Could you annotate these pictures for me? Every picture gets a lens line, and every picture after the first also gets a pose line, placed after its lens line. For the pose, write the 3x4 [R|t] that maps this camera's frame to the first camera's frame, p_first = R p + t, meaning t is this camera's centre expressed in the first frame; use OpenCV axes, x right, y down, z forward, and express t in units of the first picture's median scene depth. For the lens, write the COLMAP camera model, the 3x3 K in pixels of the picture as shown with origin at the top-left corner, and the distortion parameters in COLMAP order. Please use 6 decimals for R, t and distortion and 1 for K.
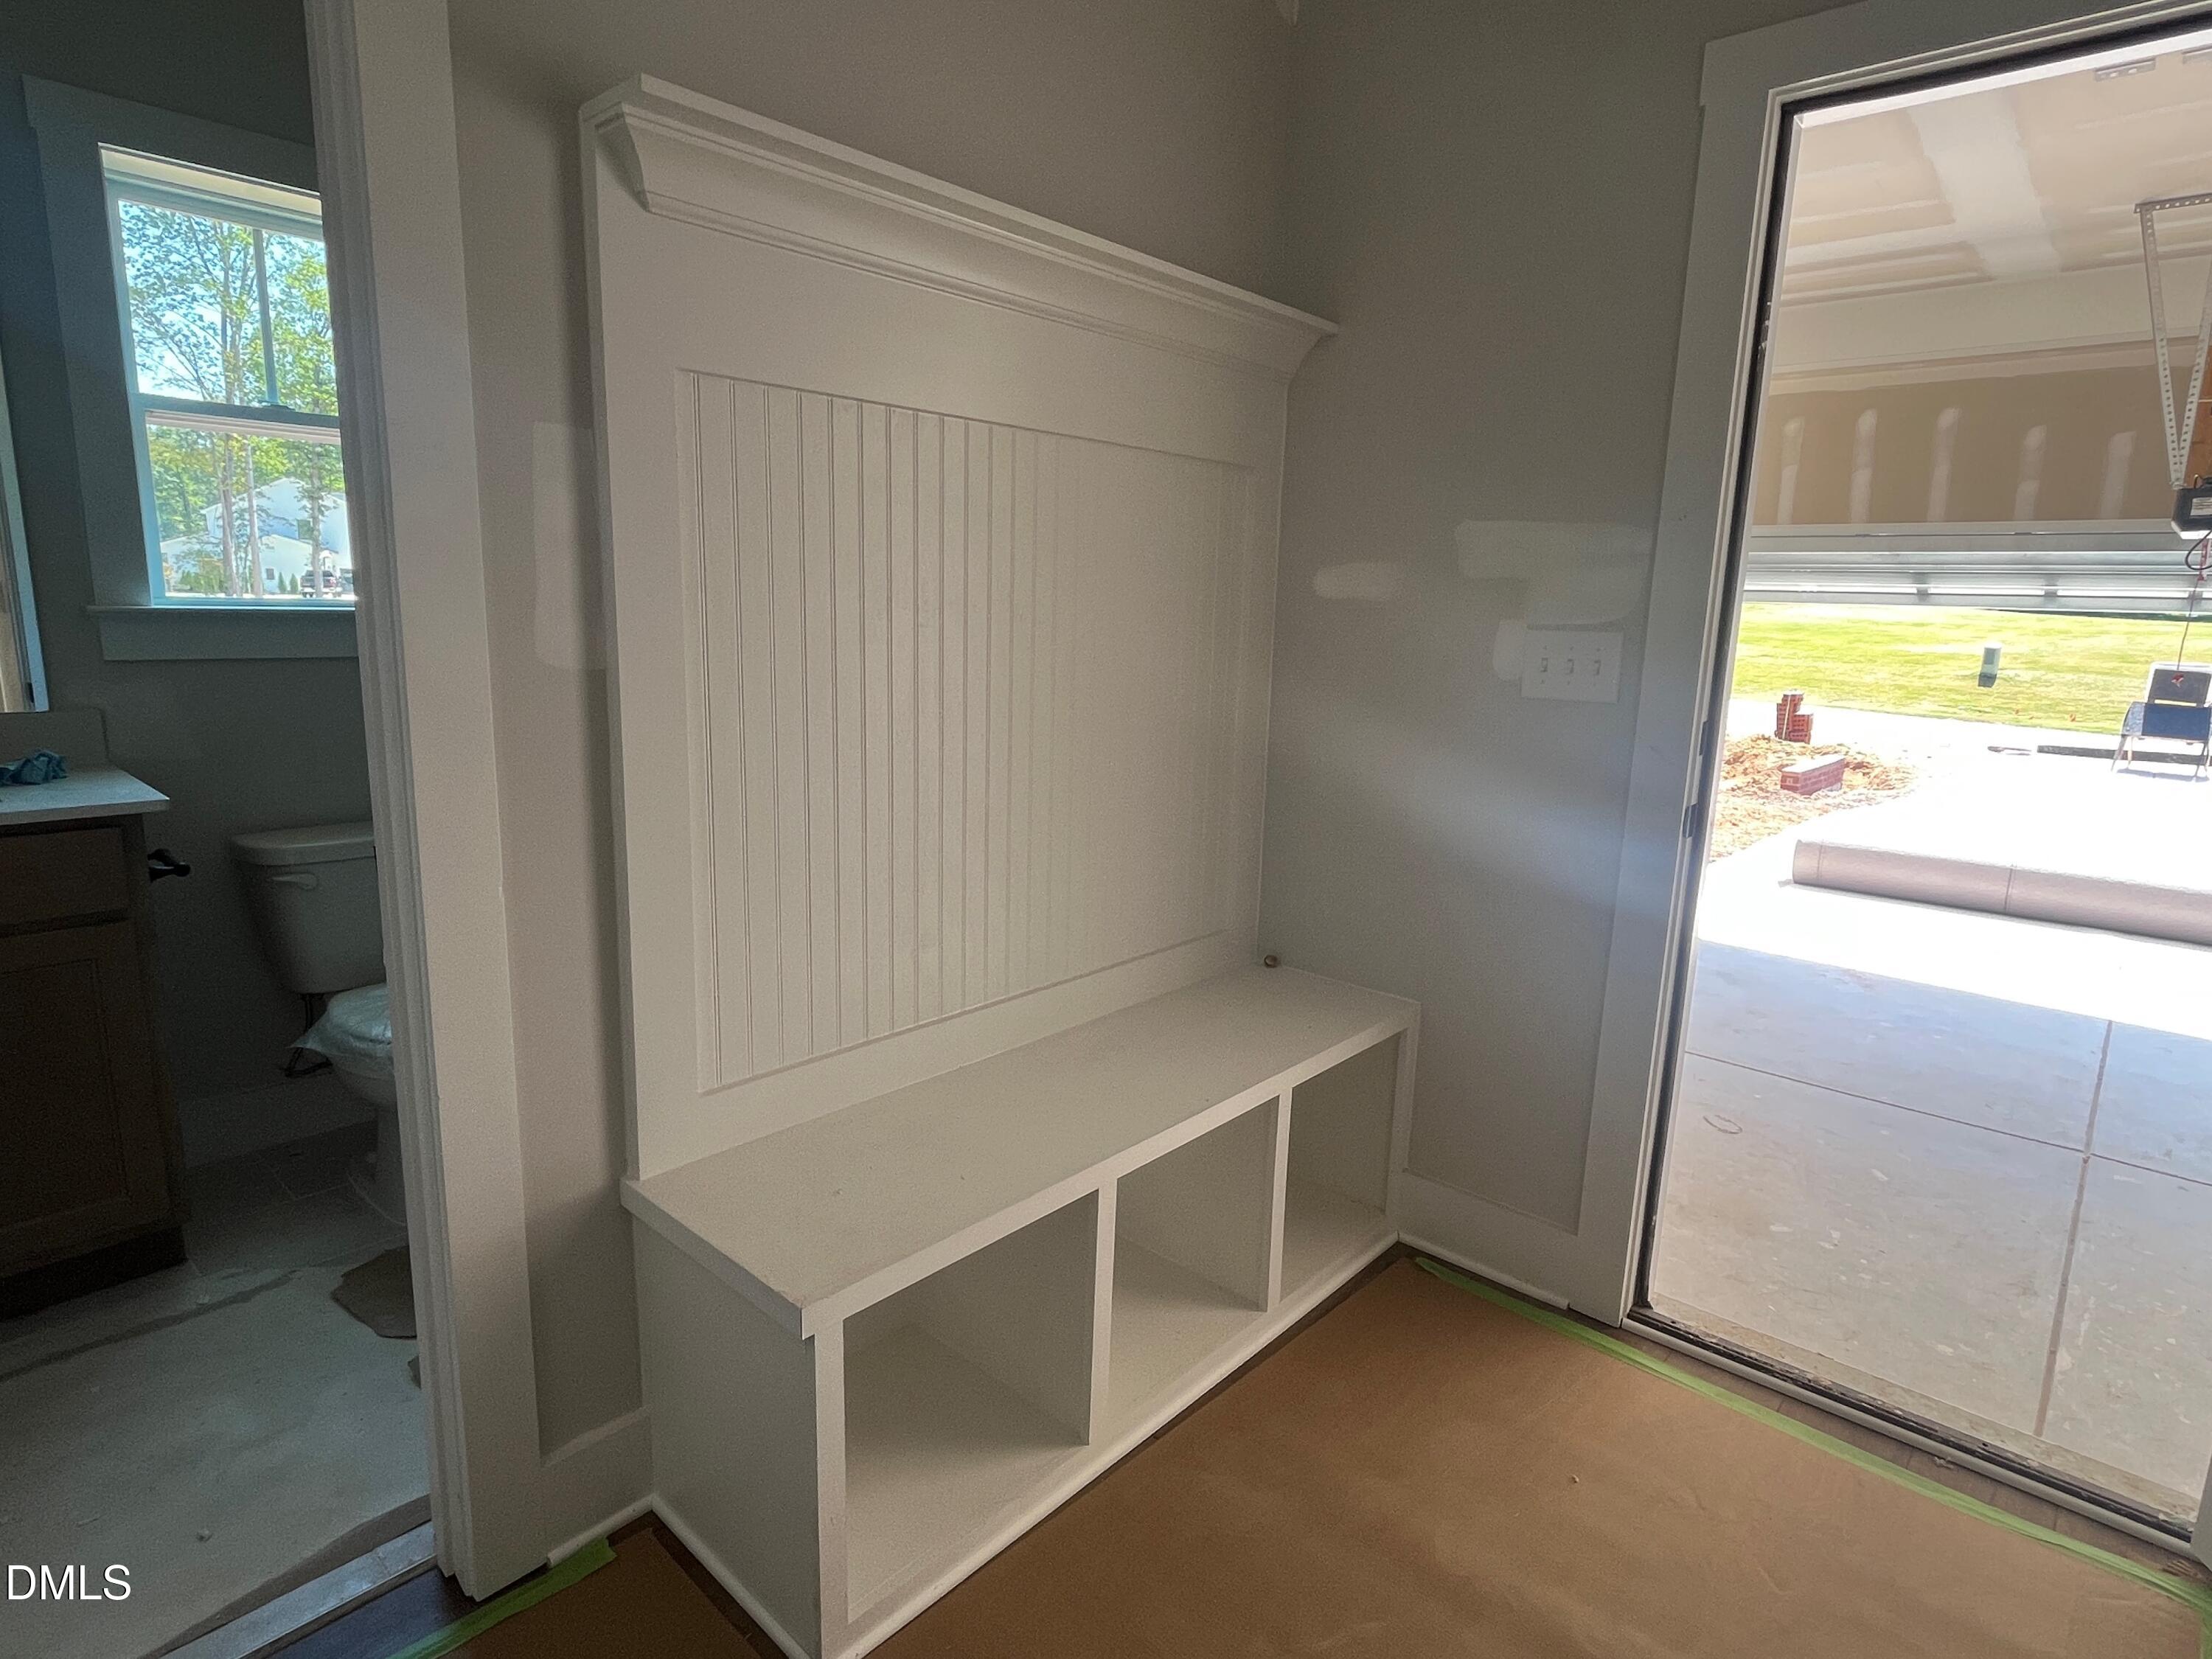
lens RADIAL K [[1181.8, 0, 1099.2], [0, 1181.8, 826.6], [0, 0, 1]] dist [-0.005832, 0.001191]
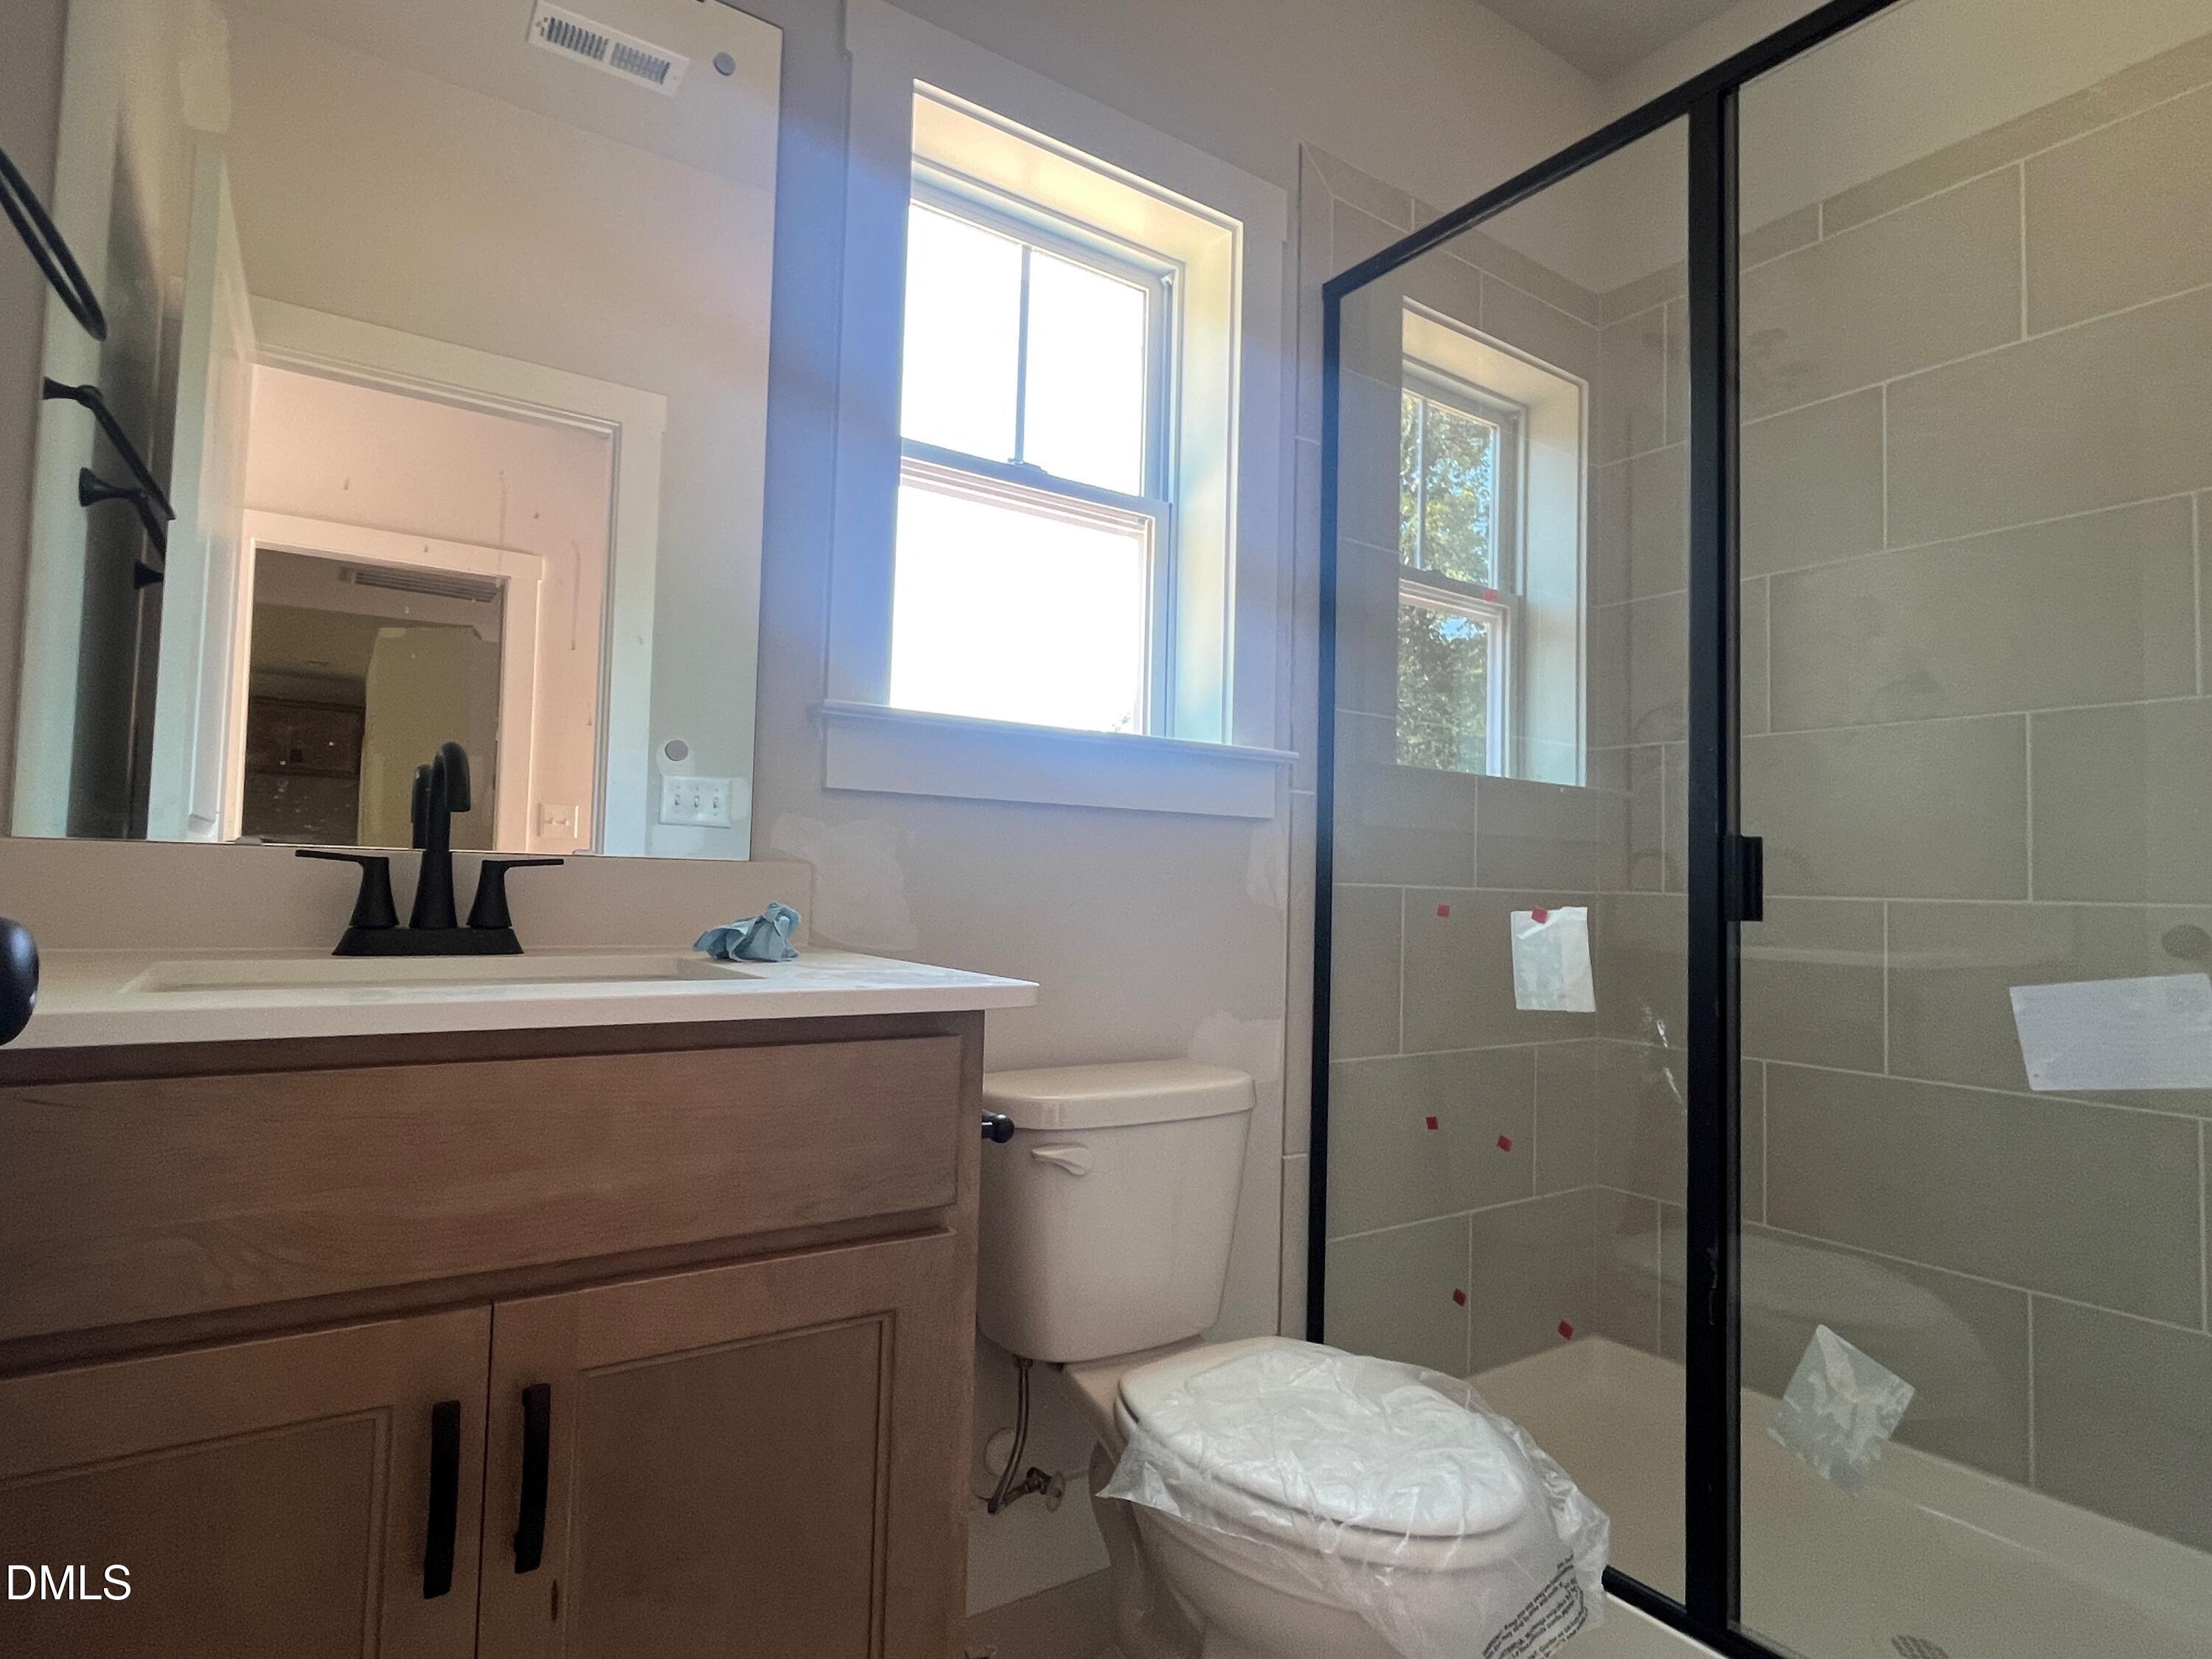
lens RADIAL K [[1181.8, 0, 1099.2], [0, 1181.8, 826.6], [0, 0, 1]] dist [-0.005832, 0.001191]
pose [[0.973223, -0.015514, -0.229341, -0.580854], [-0.040590, 0.970443, -0.237894, 0.027293], [0.226253, 0.240833, 0.943827, 0.455602]]
